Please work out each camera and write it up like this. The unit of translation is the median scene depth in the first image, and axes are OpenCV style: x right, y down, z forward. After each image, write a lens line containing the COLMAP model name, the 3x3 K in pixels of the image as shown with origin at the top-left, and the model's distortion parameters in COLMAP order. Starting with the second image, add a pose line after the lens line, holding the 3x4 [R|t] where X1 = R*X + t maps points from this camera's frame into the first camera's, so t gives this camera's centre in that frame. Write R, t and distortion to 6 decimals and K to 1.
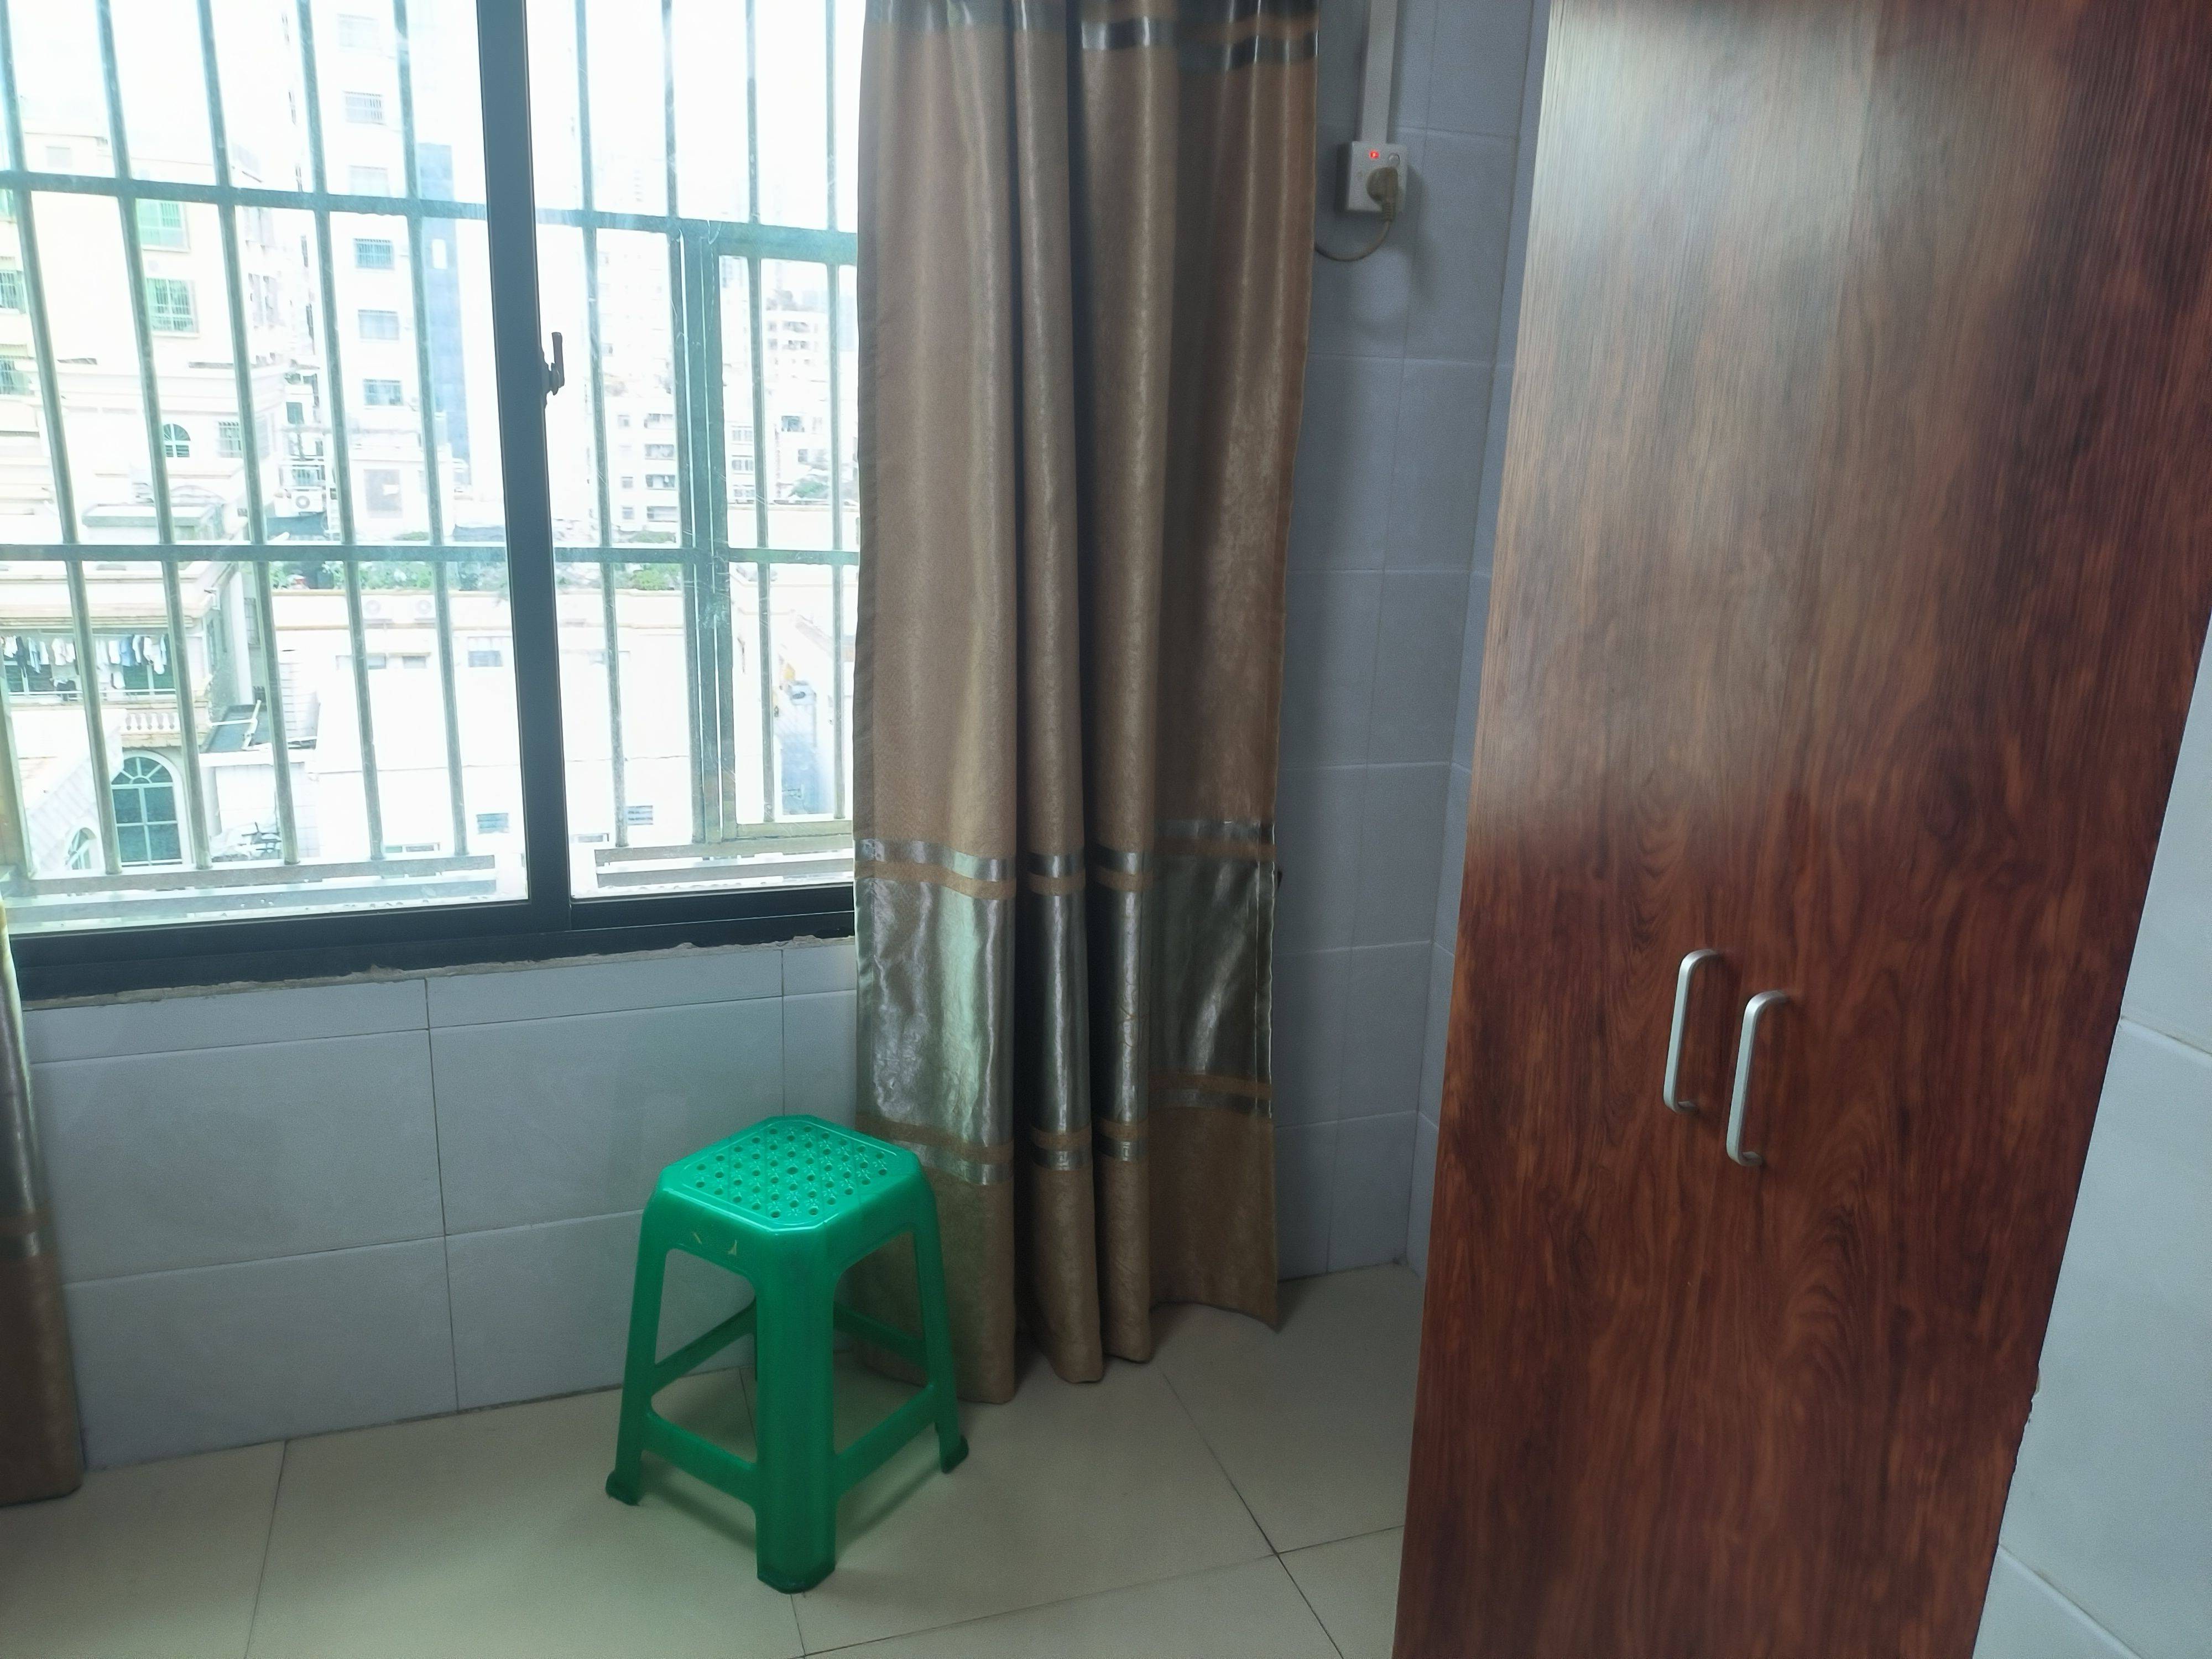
lens RADIAL K [[1576.3, 0, 1108.6], [0, 1576.3, 804.4], [0, 0, 1]] dist [0.042761, -0.094359]
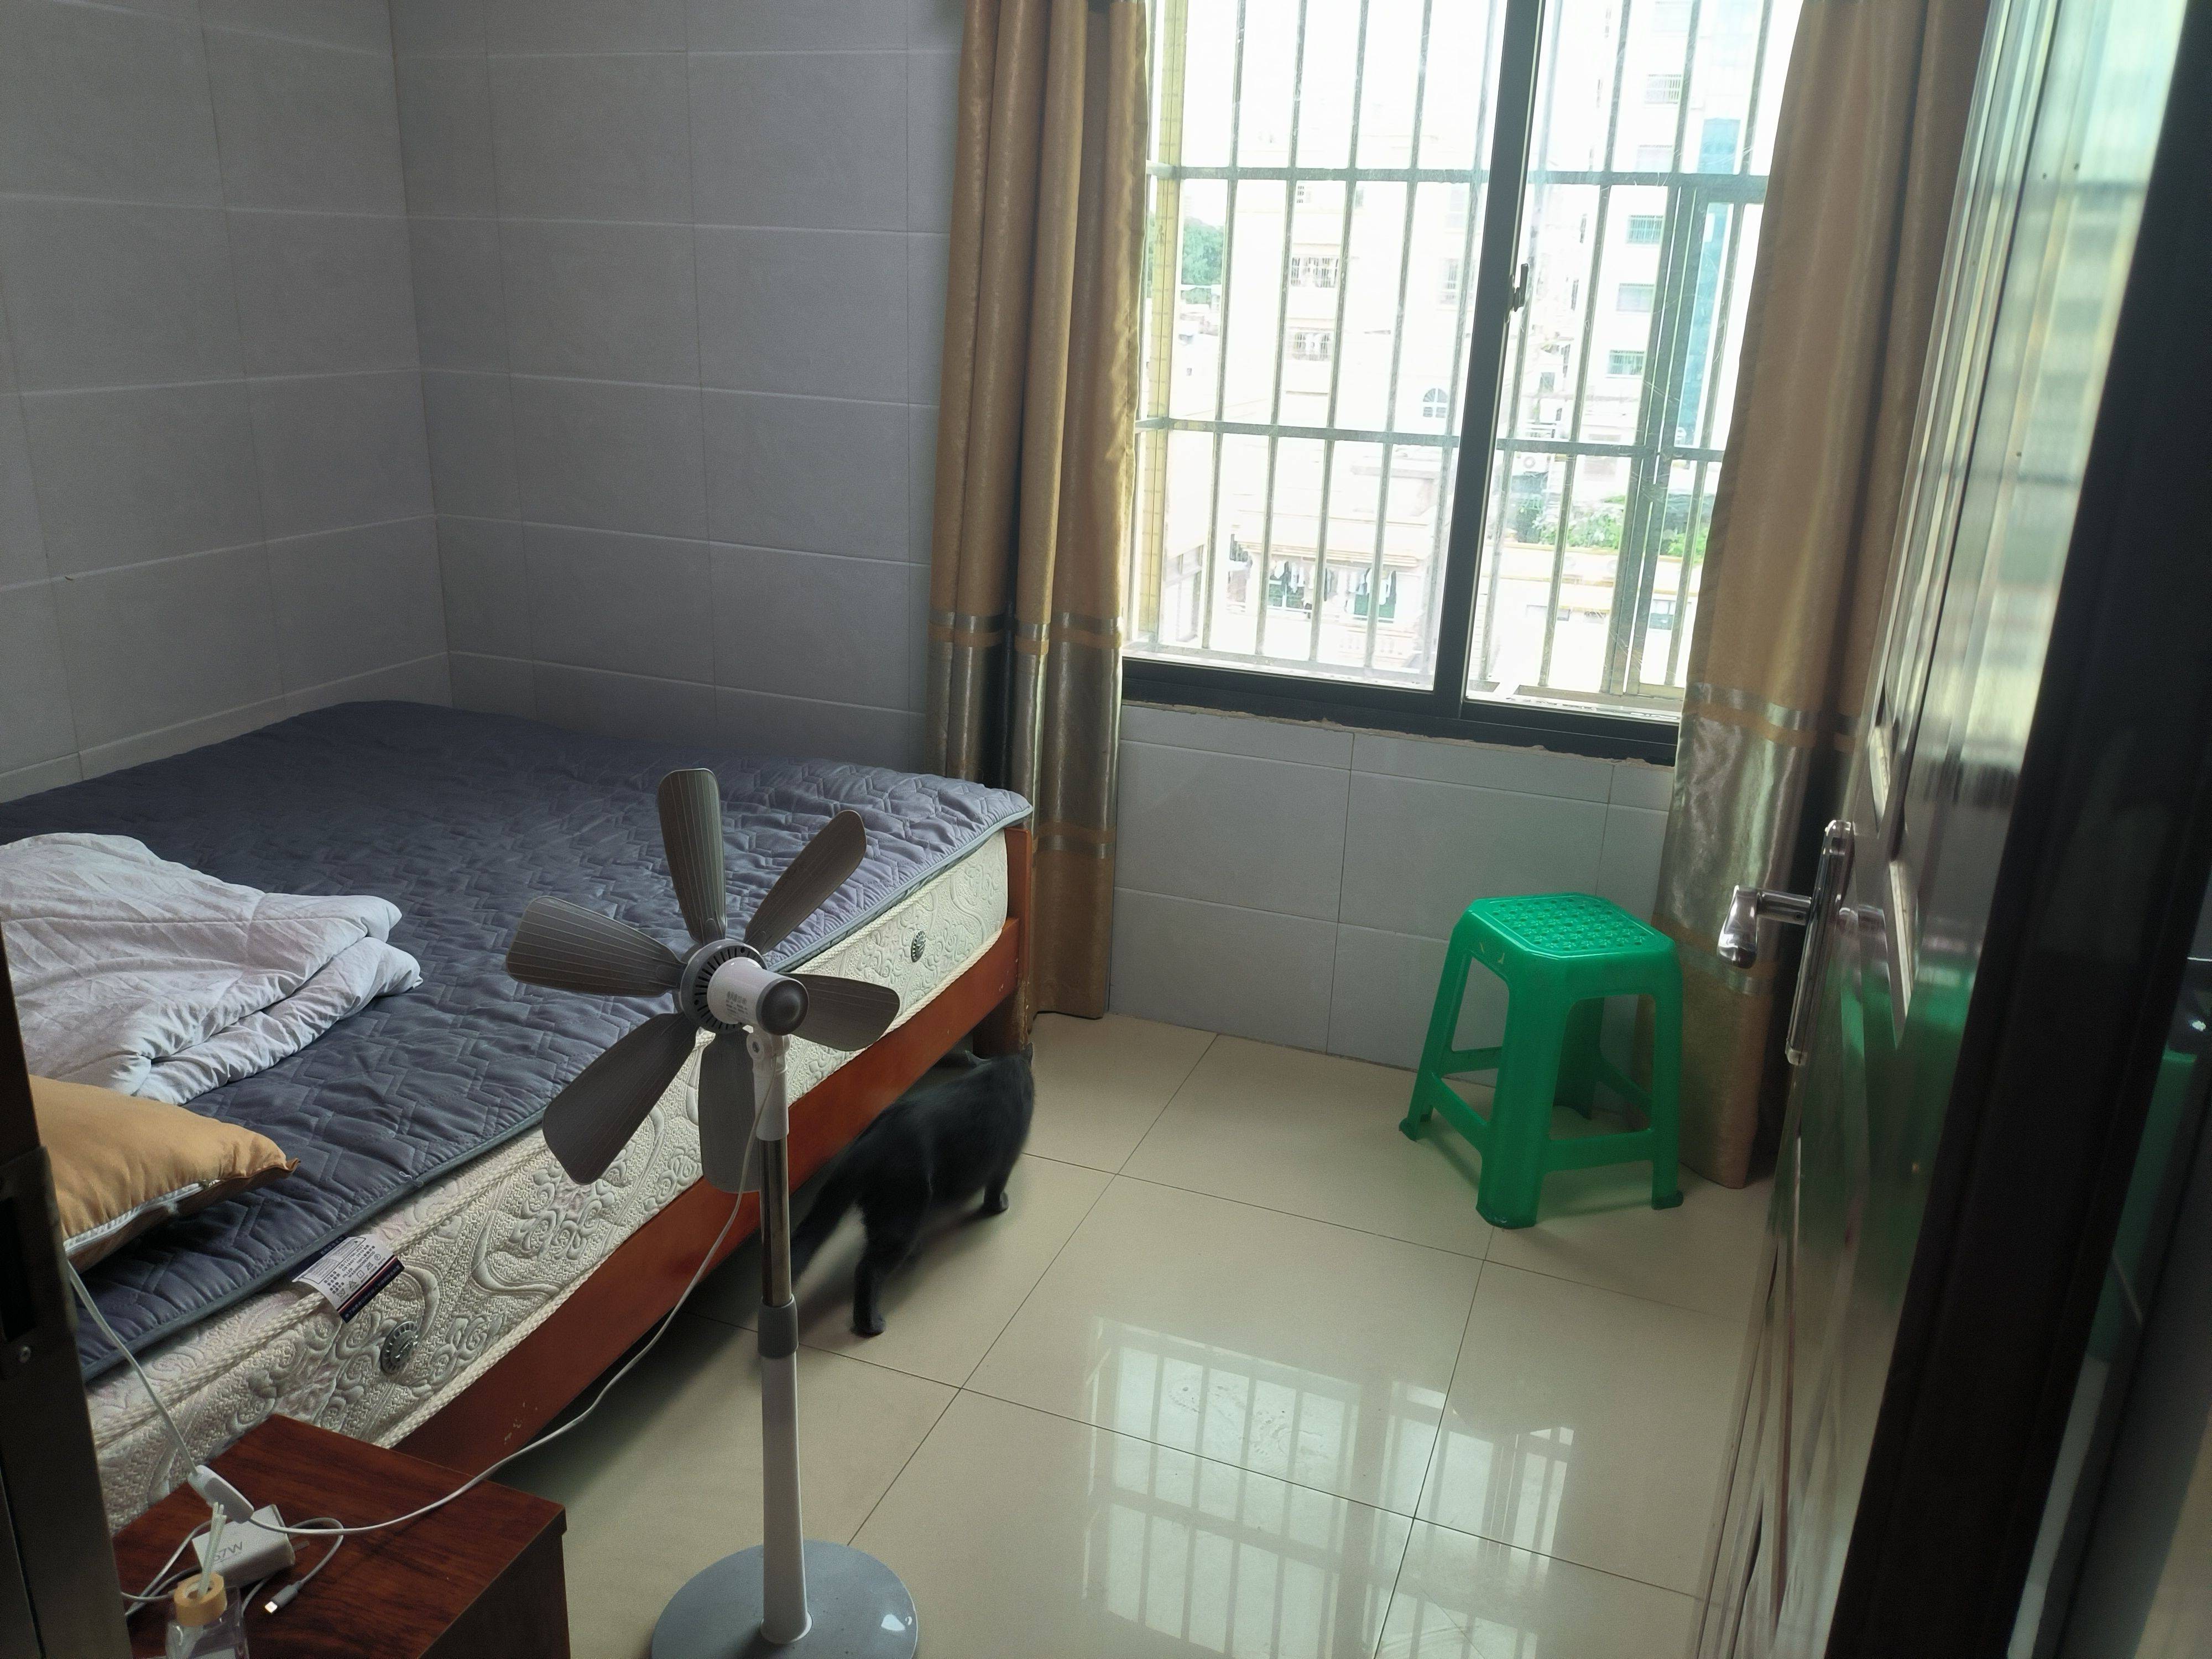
lens RADIAL K [[1587.7, 0, 1106.0], [0, 1587.7, 829.5], [0, 0, 1]] dist [0.094256, -0.269767]
pose [[0.744597, 0.186806, -0.640842, 0.314041], [-0.169621, 0.981481, 0.089019, 0.099386], [0.645603, 0.042417, 0.762494, -0.212733]]
